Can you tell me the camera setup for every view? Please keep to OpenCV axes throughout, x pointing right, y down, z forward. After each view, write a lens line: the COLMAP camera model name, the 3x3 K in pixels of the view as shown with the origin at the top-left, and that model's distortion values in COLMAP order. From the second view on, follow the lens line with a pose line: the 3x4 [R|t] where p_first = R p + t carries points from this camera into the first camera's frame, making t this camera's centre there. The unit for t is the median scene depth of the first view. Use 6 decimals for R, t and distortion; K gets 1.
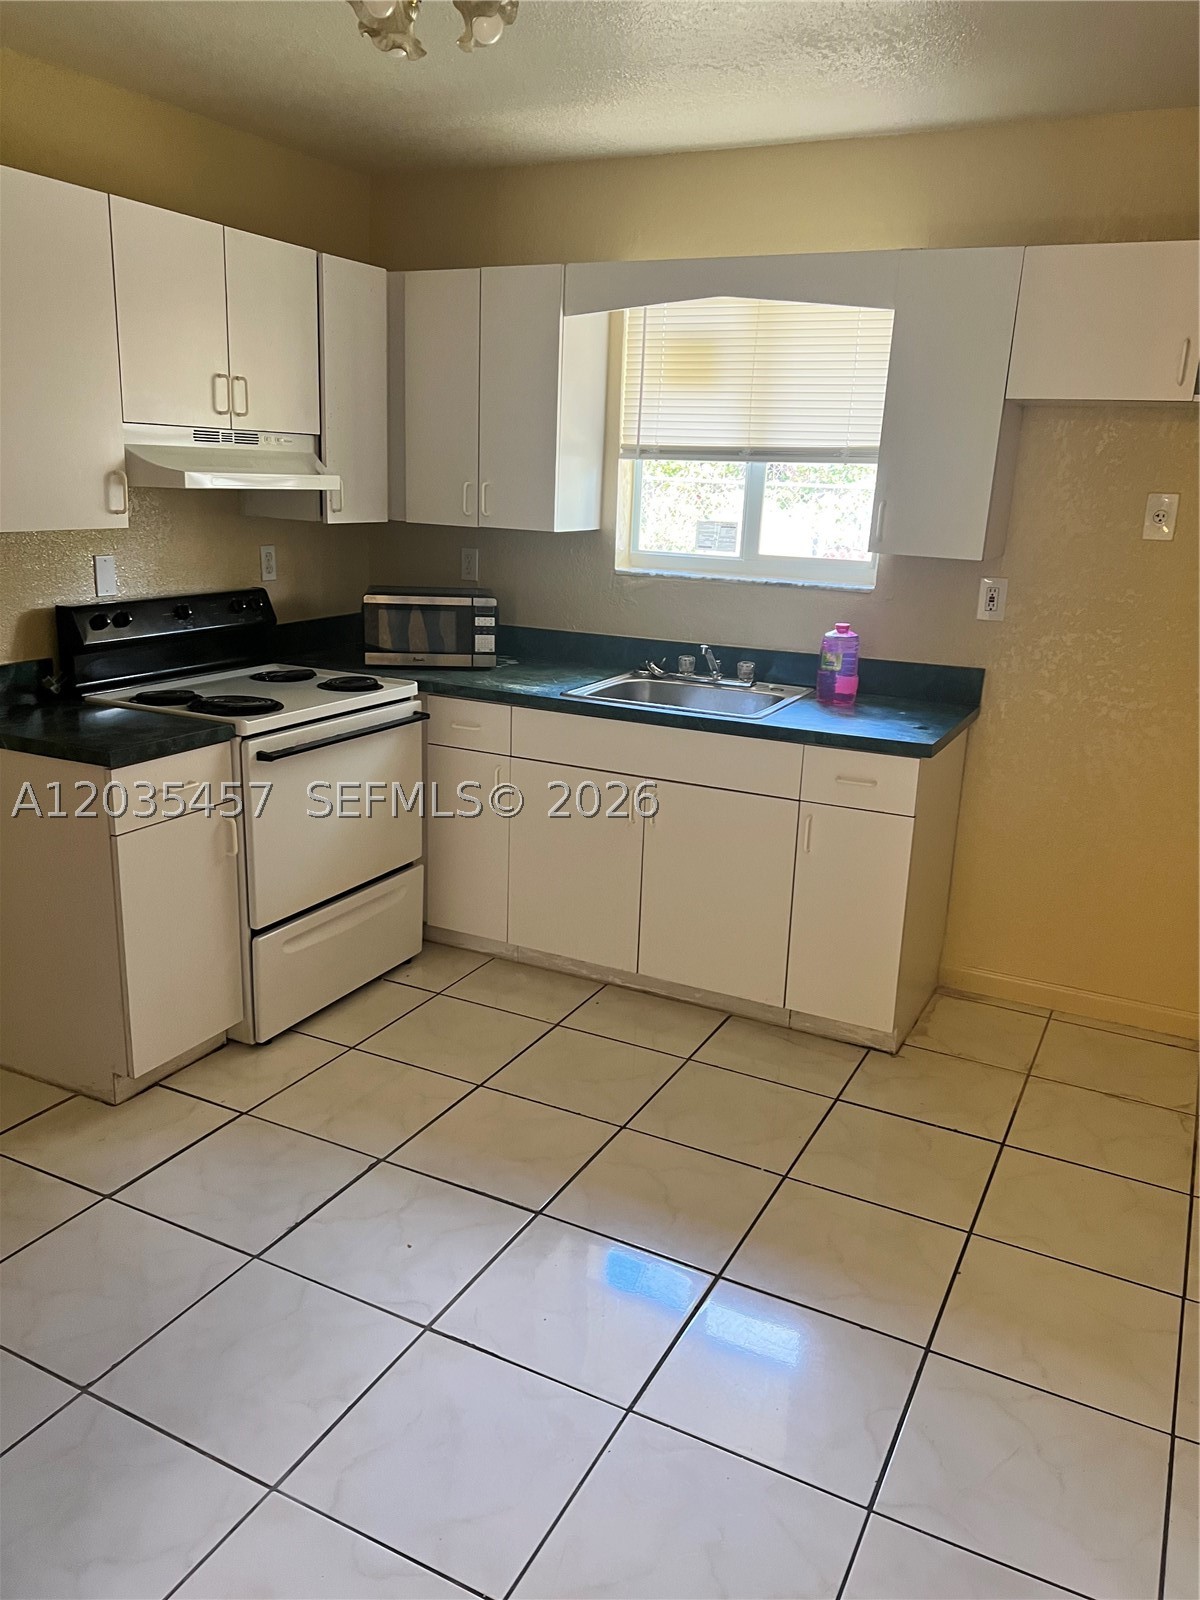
lens RADIAL K [[1204.4, 0, 590.9], [0, 1204.4, 801.9], [0, 0, 1]] dist [-0.009575, -0.004977]
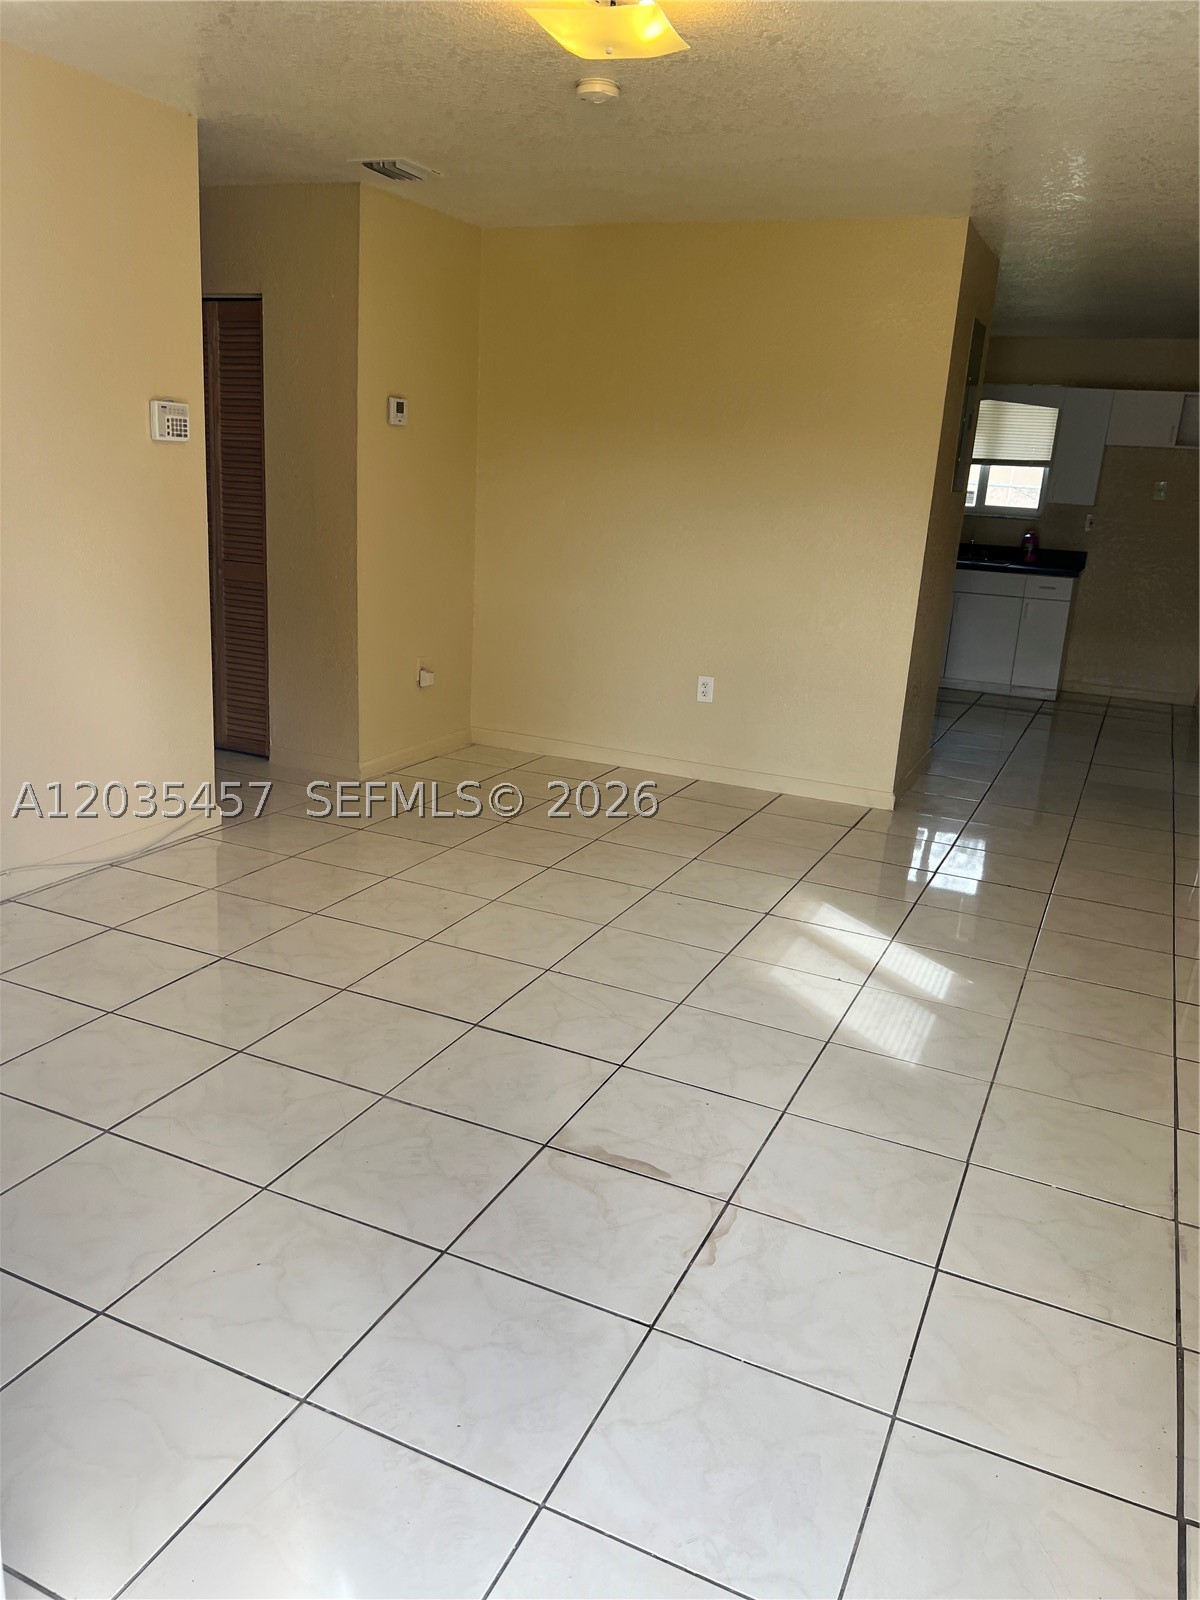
lens RADIAL K [[1204.4, 0, 608.1], [0, 1204.4, 801.9], [0, 0, 1]] dist [-0.009575, -0.004977]
pose [[0.998907, -0.000757, 0.046737, -0.693625], [0.000042, 0.999883, 0.015283, 0.327765], [-0.046744, -0.015264, 0.998790, -1.276937]]
